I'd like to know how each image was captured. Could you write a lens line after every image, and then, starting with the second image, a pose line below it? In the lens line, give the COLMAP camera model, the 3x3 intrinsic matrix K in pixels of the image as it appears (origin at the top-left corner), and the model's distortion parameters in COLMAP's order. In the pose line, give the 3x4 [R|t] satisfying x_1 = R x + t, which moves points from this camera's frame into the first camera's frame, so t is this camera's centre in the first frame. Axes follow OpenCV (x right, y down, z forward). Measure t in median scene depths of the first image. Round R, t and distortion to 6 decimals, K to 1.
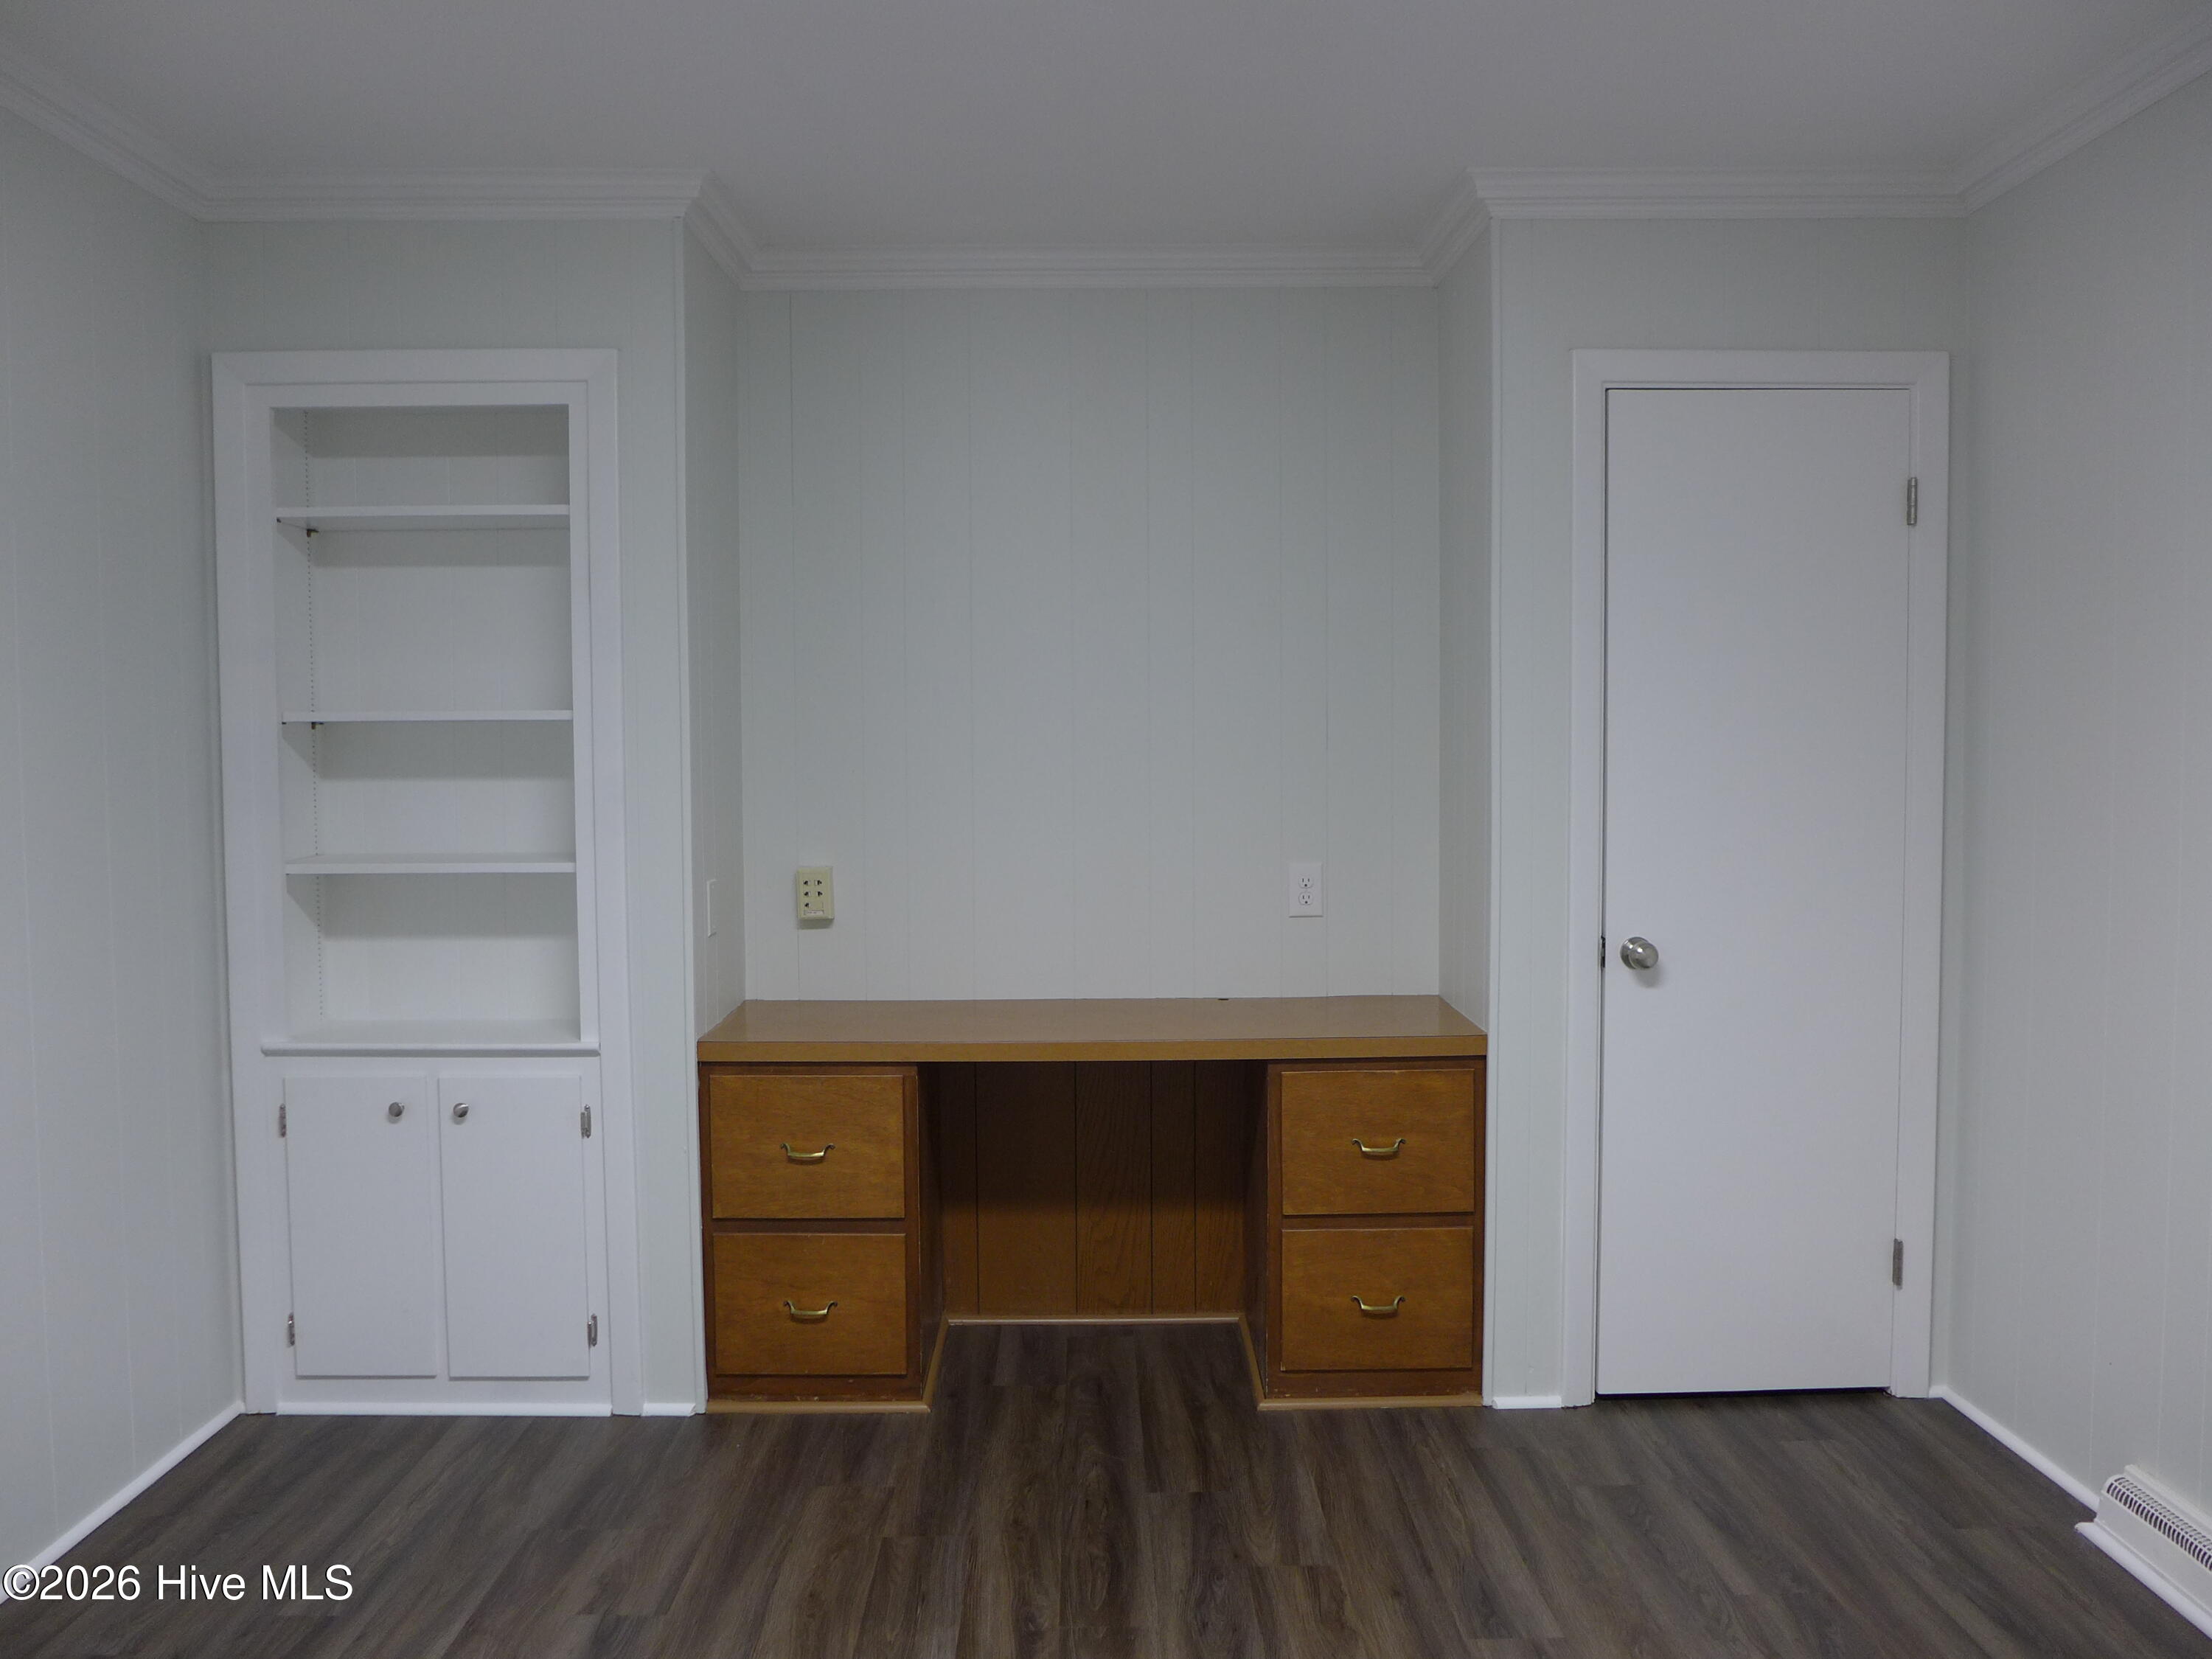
lens RADIAL K [[1607.3, 0, 1052.5], [0, 1607.3, 836.9], [0, 0, 1]] dist [-0.047592, 0.008312]
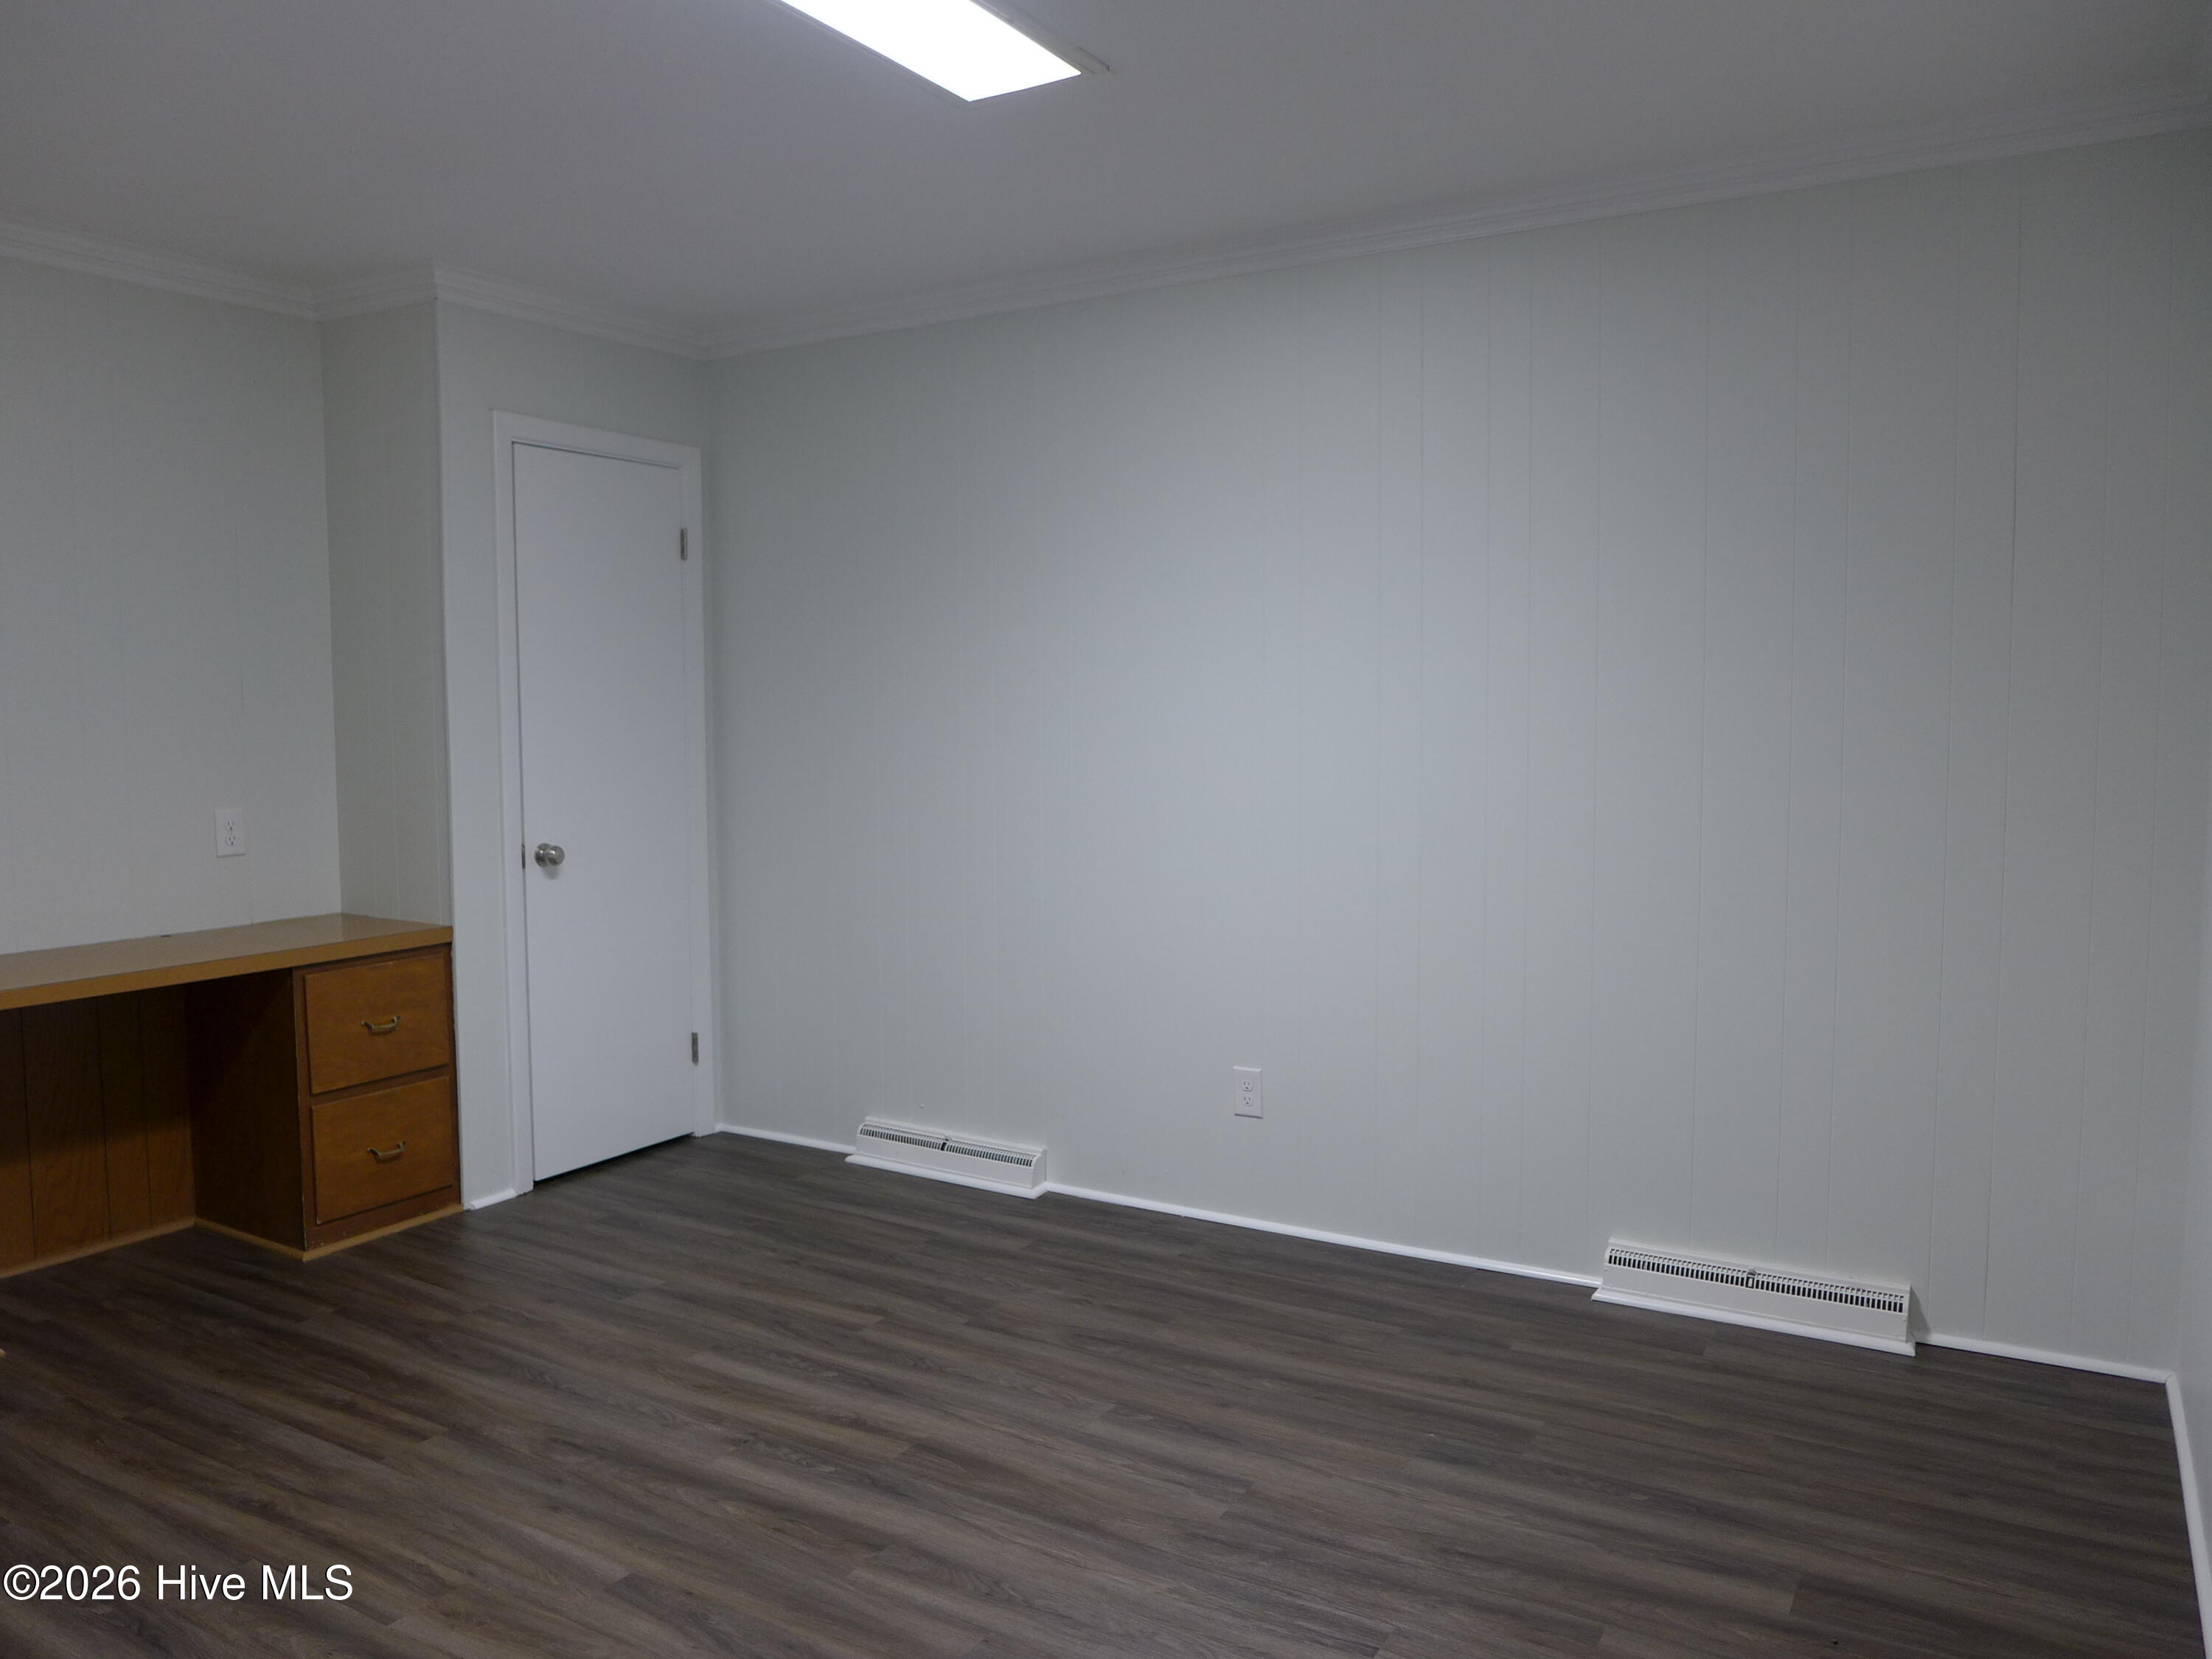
lens RADIAL K [[1620.2, 0, 1106.0], [0, 1620.2, 829.5], [0, 0, 1]] dist [-0.027404, 0.000034]
pose [[0.519205, -0.061841, 0.852410, -0.568524], [0.045874, 0.997957, 0.044458, 0.010847], [-0.853418, 0.016021, 0.520981, -0.143785]]
